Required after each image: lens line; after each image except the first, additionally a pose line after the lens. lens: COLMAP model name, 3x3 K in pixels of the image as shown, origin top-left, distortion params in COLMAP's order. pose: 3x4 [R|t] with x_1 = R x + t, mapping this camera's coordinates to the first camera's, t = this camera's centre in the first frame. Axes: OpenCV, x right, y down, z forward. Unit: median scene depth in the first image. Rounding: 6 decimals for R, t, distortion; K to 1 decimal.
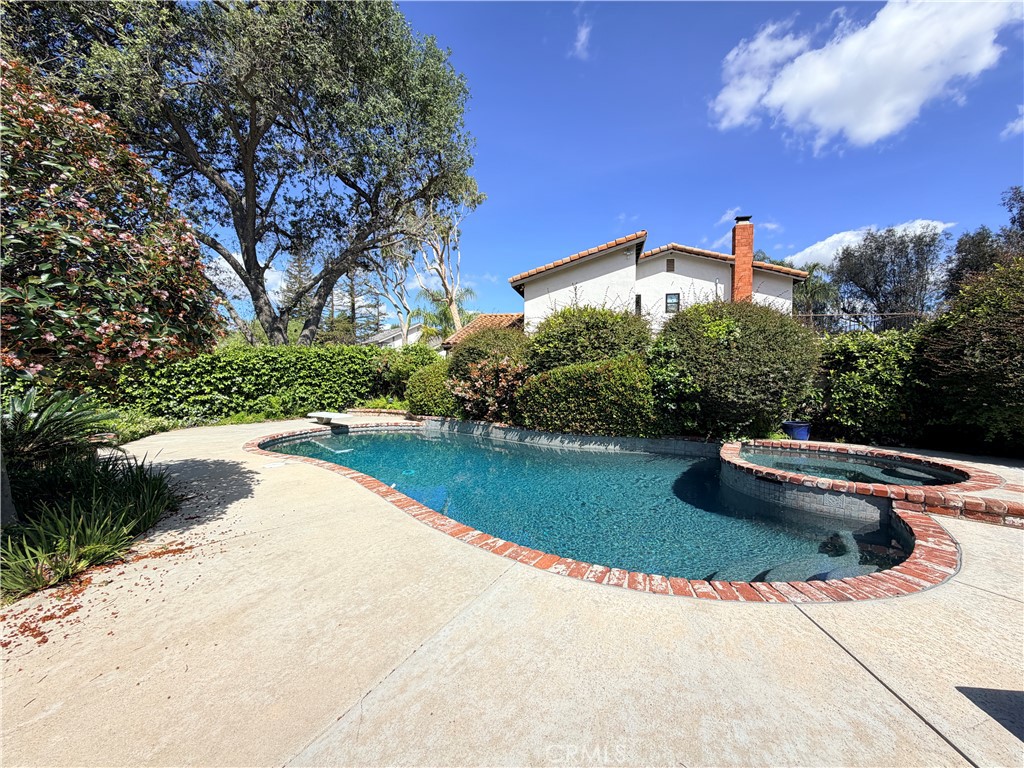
lens RADIAL K [[414.5, 0, 512.0], [0, 414.5, 381.7], [0, 0, 1]] dist [0.001309, 0.000039]
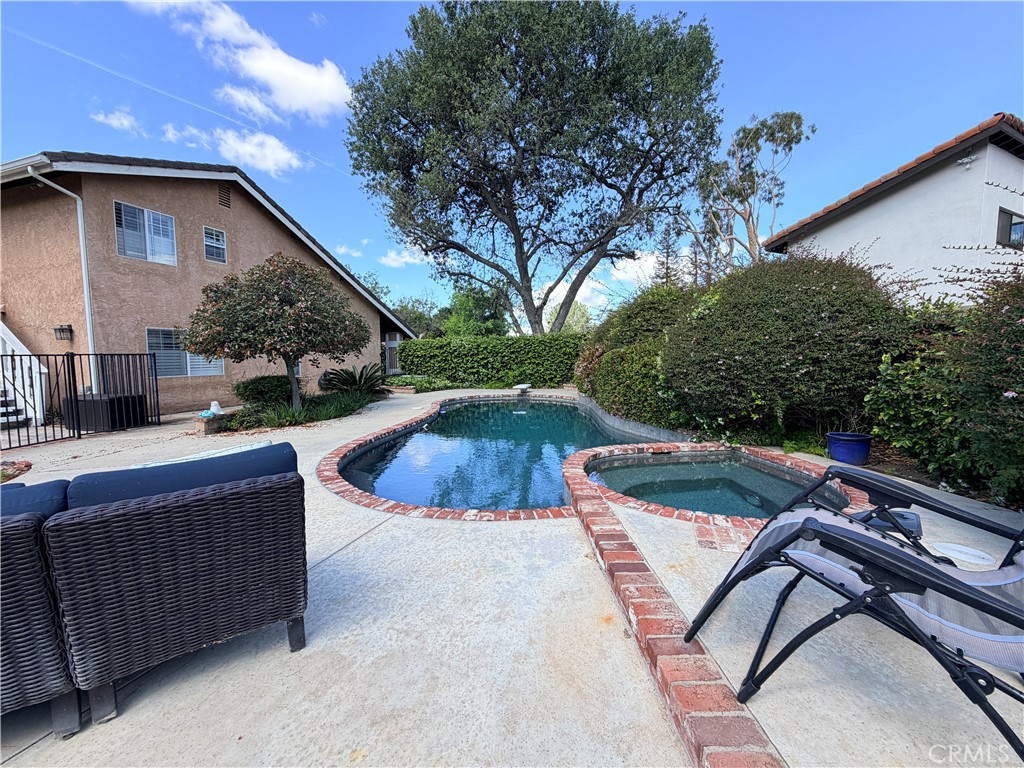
lens RADIAL K [[414.5, 0, 512.6], [0, 414.5, 382.5], [0, 0, 1]] dist [0.001309, 0.000039]
pose [[0.637171, 0.054150, -0.768818, 0.536351], [-0.017393, 0.998285, 0.055896, -0.006189], [0.770526, -0.022243, 0.637020, 0.102674]]
